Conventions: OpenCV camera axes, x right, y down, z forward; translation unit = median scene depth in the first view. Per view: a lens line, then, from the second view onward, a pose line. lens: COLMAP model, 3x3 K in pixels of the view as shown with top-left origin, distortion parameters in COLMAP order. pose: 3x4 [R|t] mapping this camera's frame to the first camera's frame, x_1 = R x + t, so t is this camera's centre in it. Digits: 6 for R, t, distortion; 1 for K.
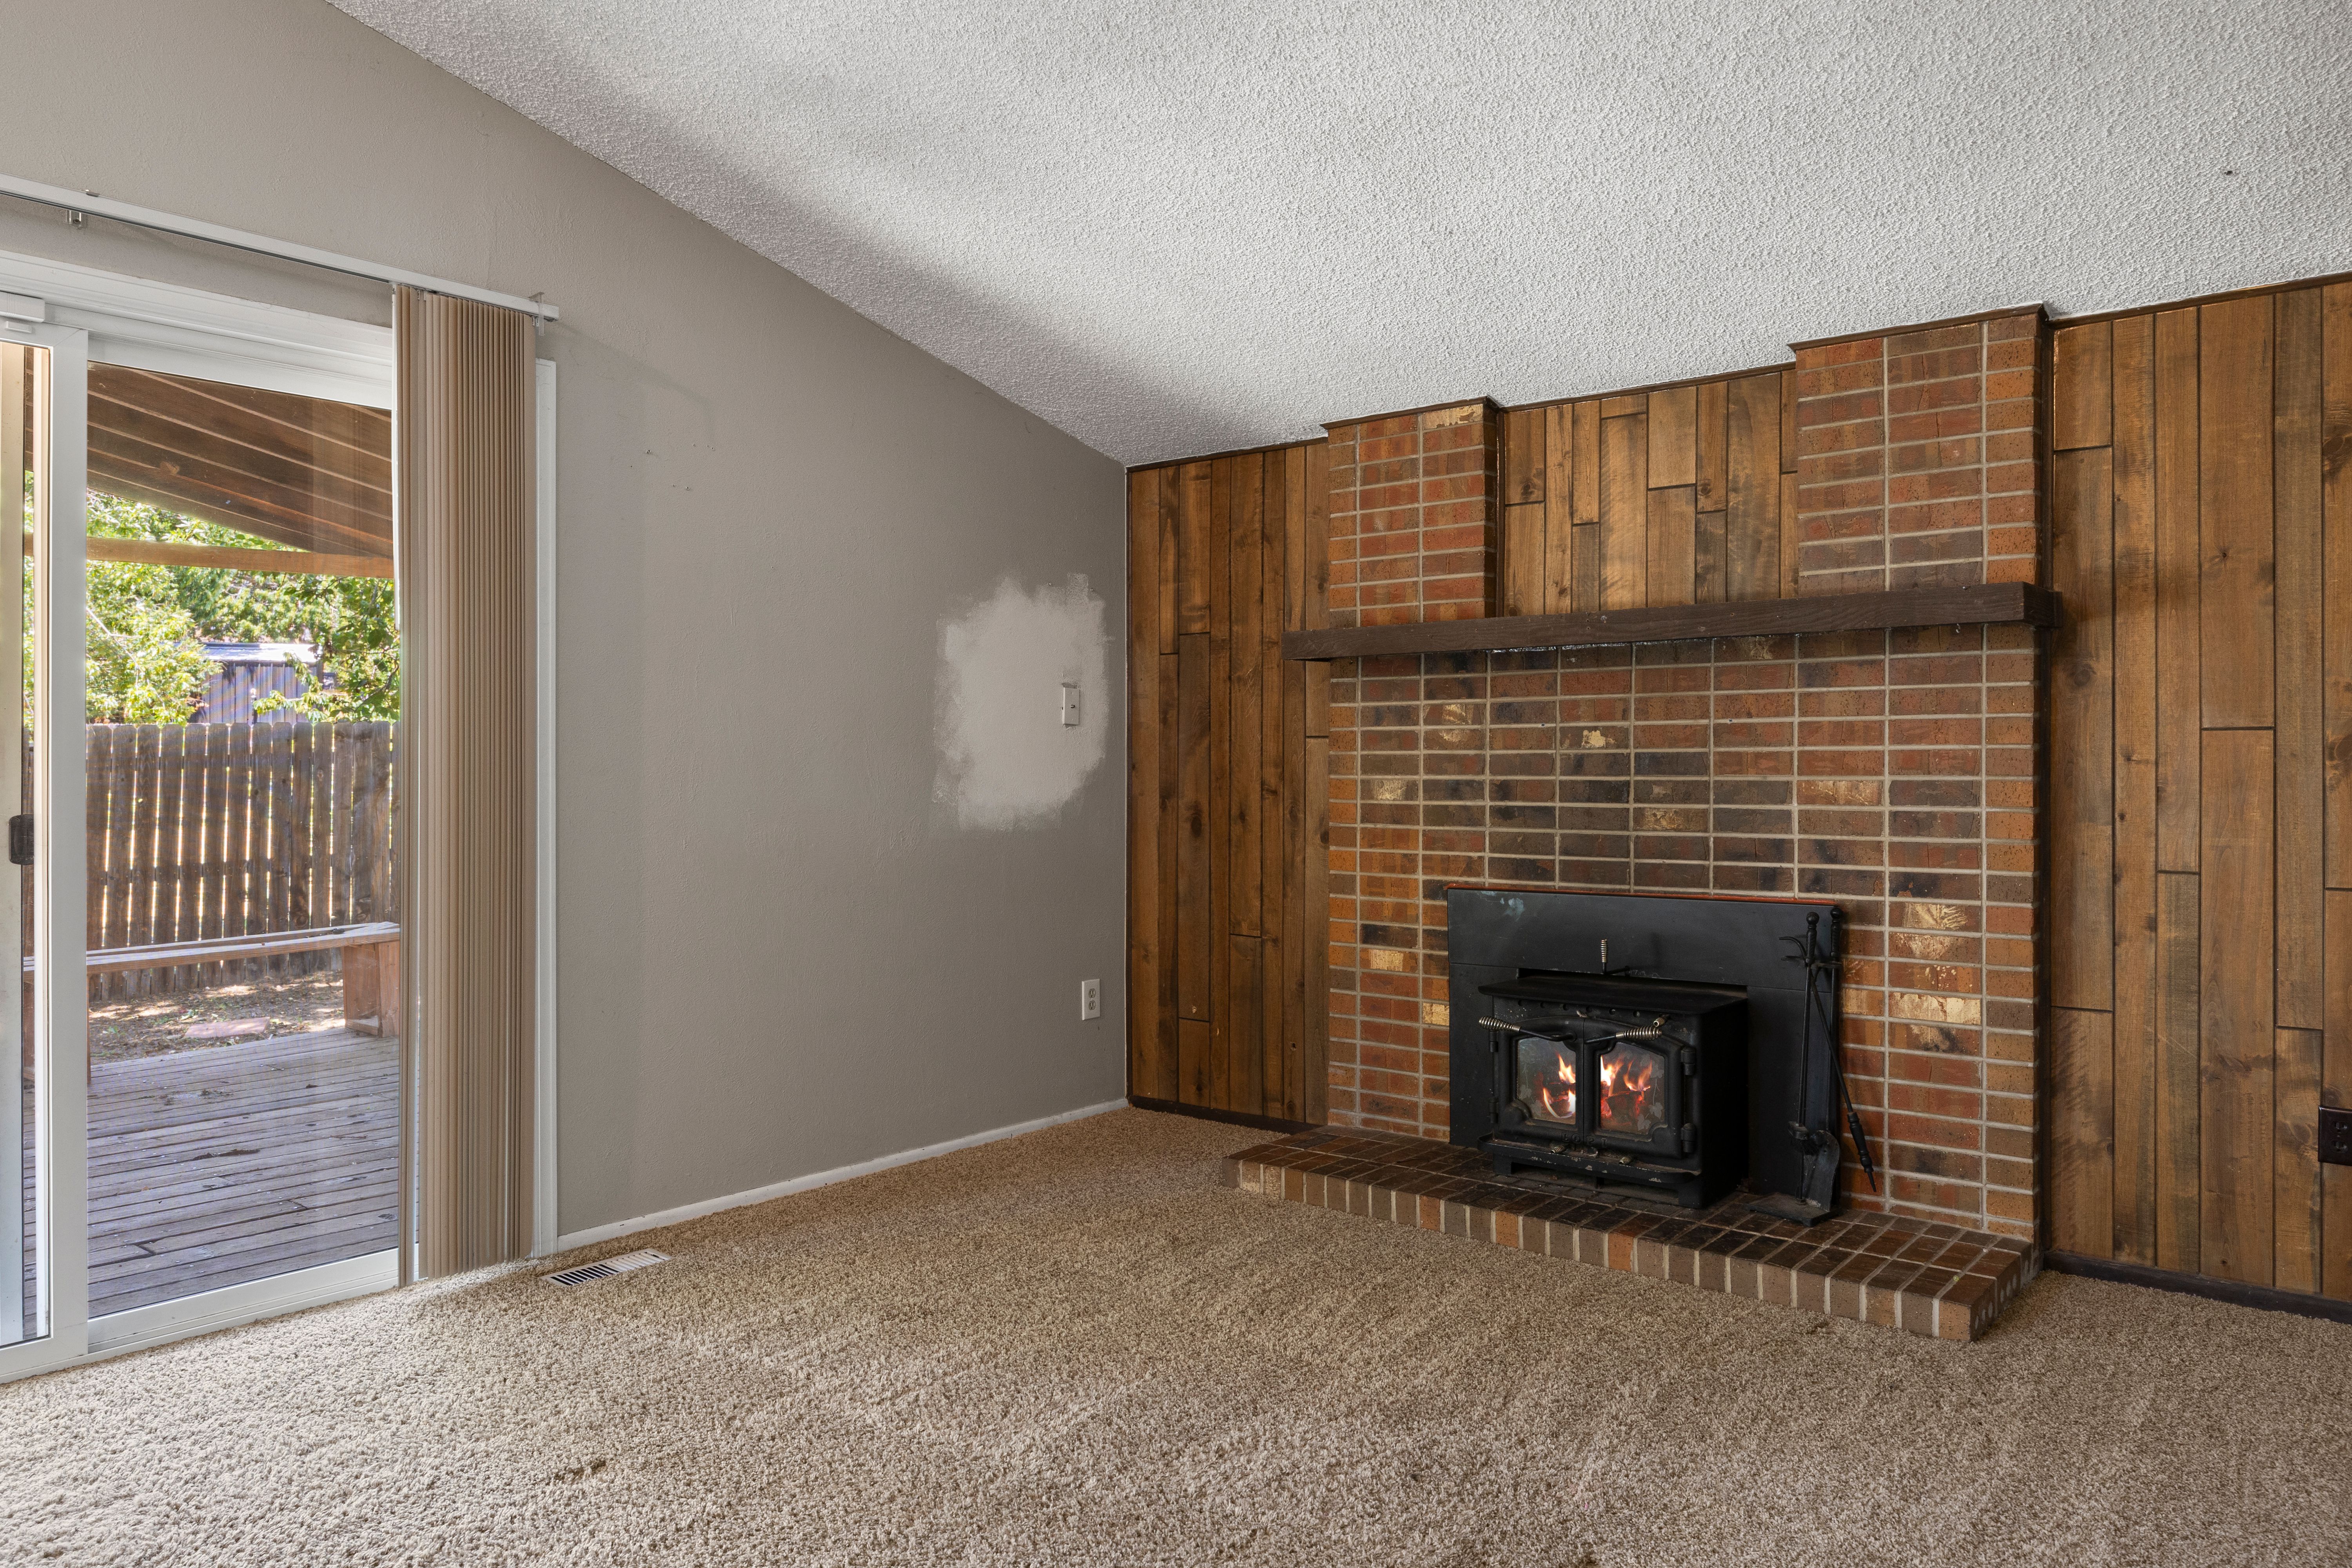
lens RADIAL K [[1585.4, 0, 1175.4], [0, 1585.4, 781.0], [0, 0, 1]] dist [0.001627, -0.003750]
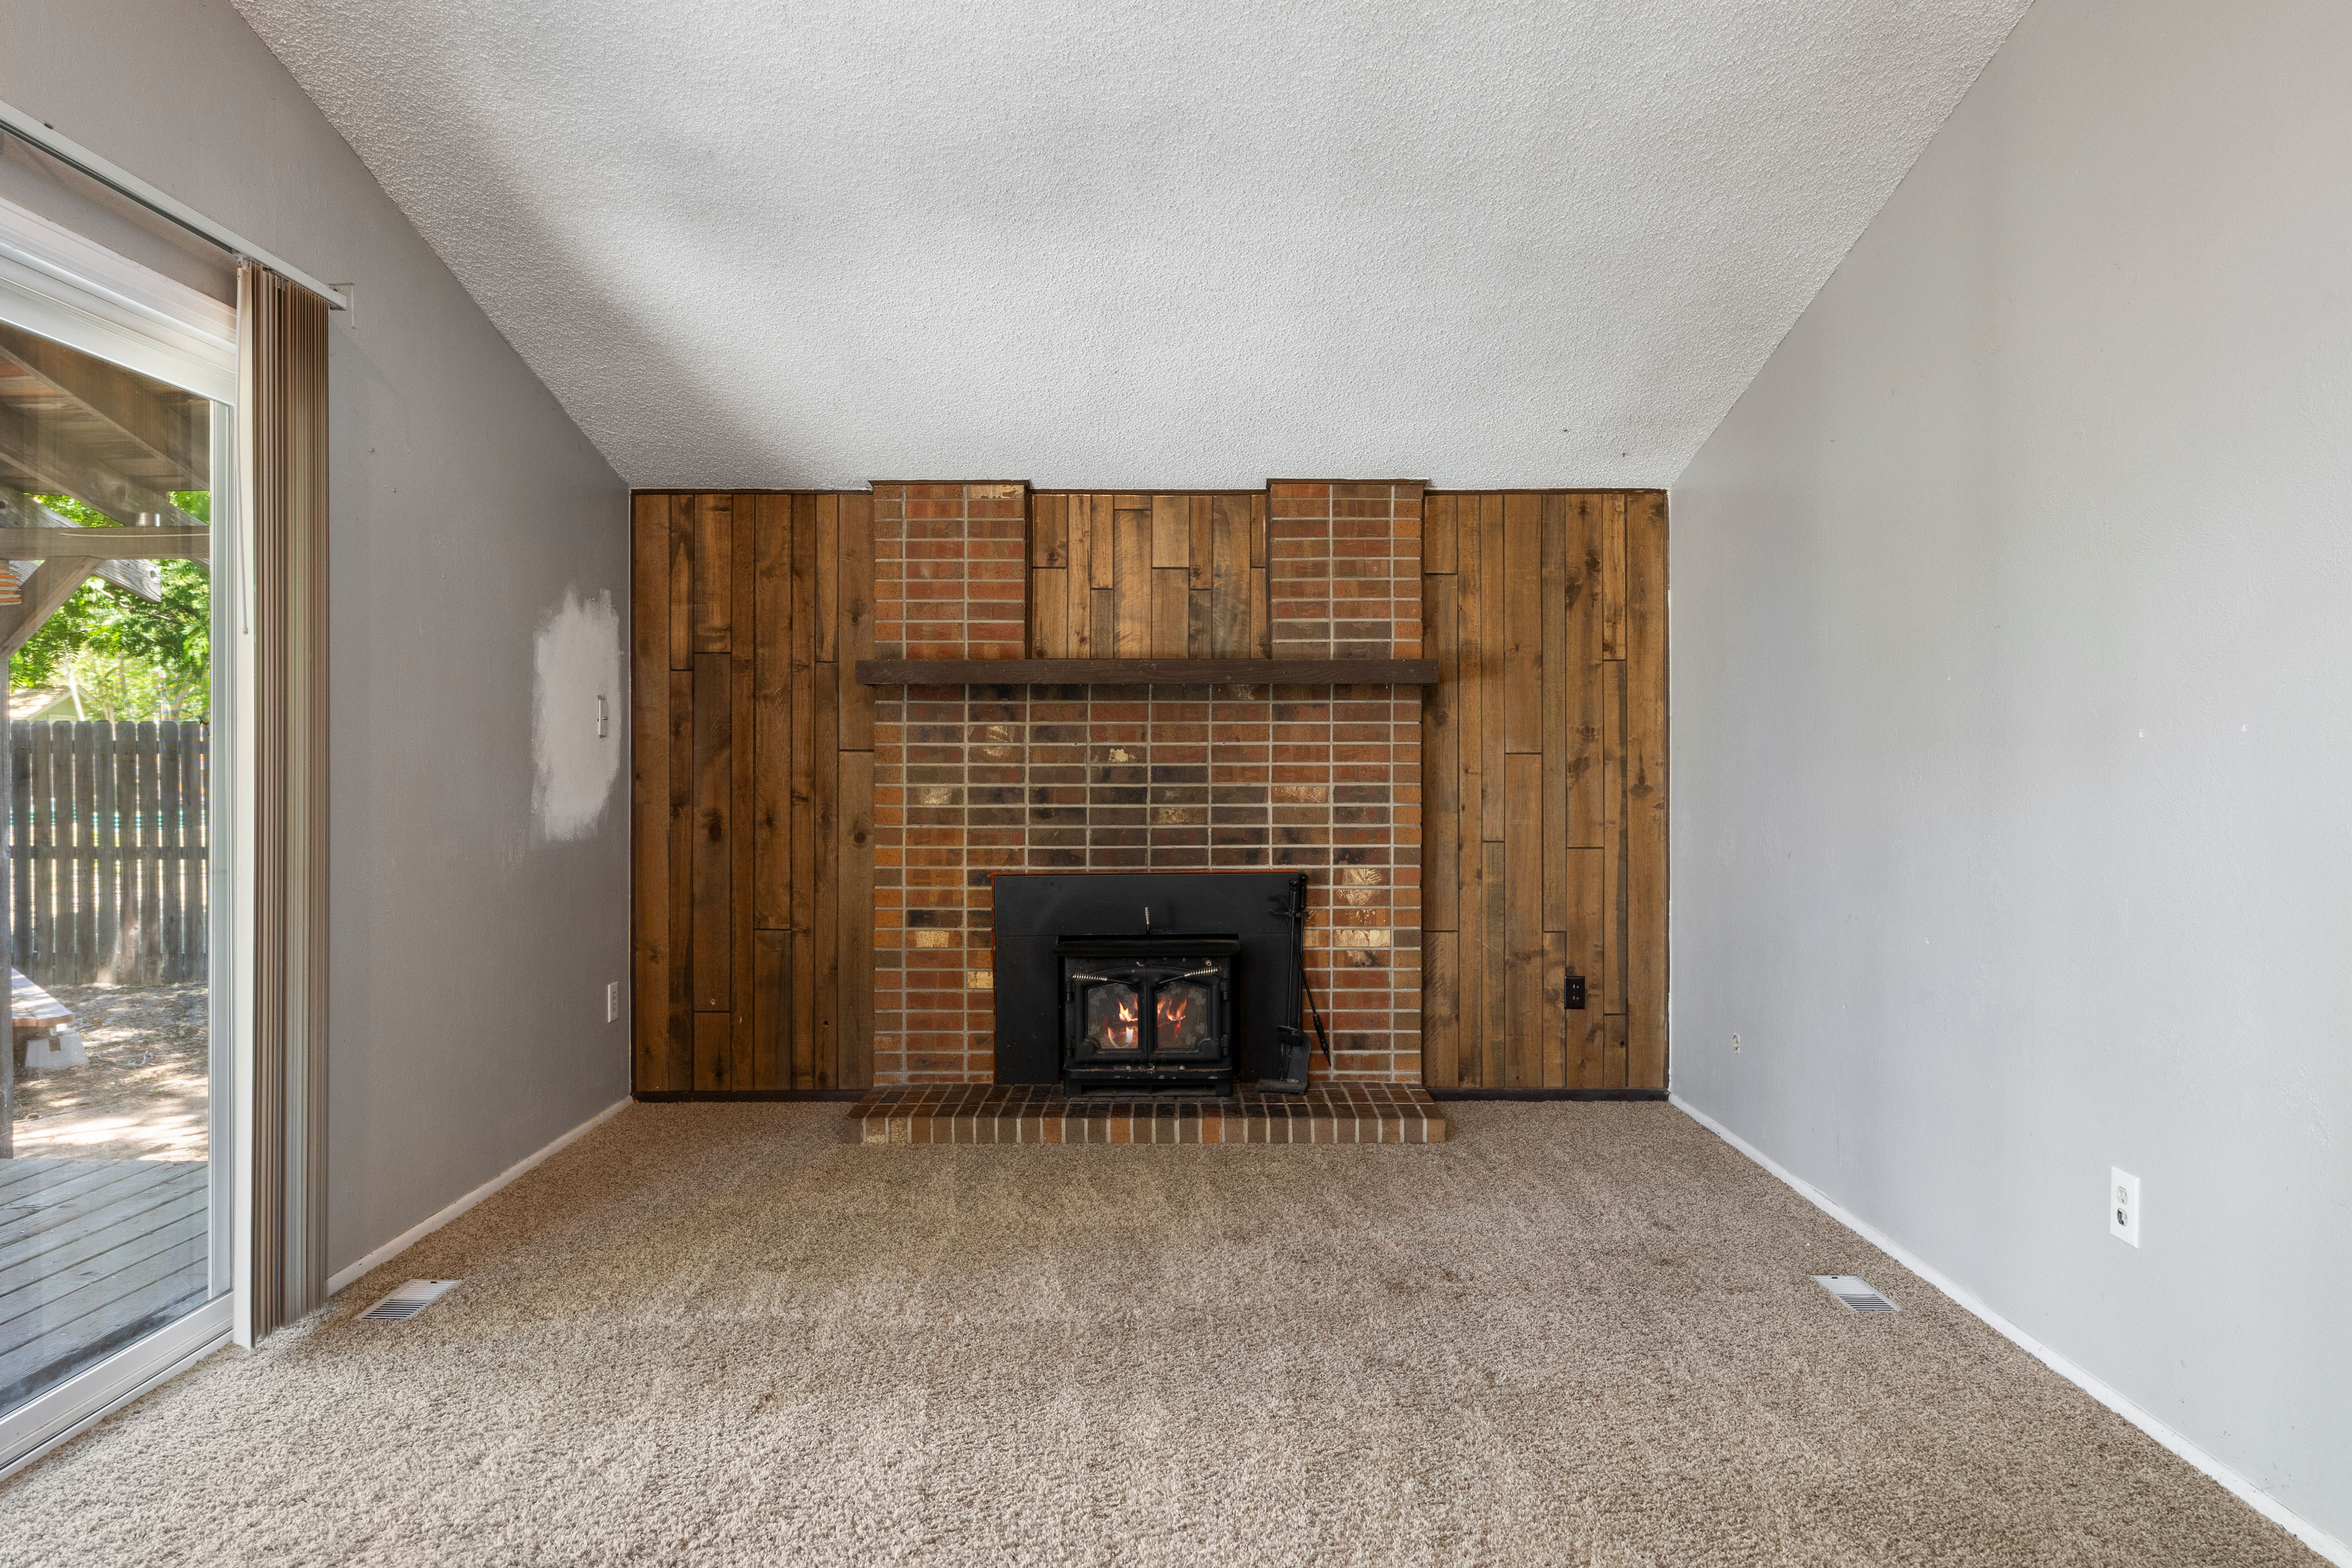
lens RADIAL K [[1585.4, 0, 1179.7], [0, 1585.4, 779.4], [0, 0, 1]] dist [0.001627, -0.003750]
pose [[0.773404, -0.005032, 0.633894, -0.574683], [0.005623, 0.999984, 0.001078, -0.008600], [-0.633889, 0.002730, 0.773420, -0.045609]]
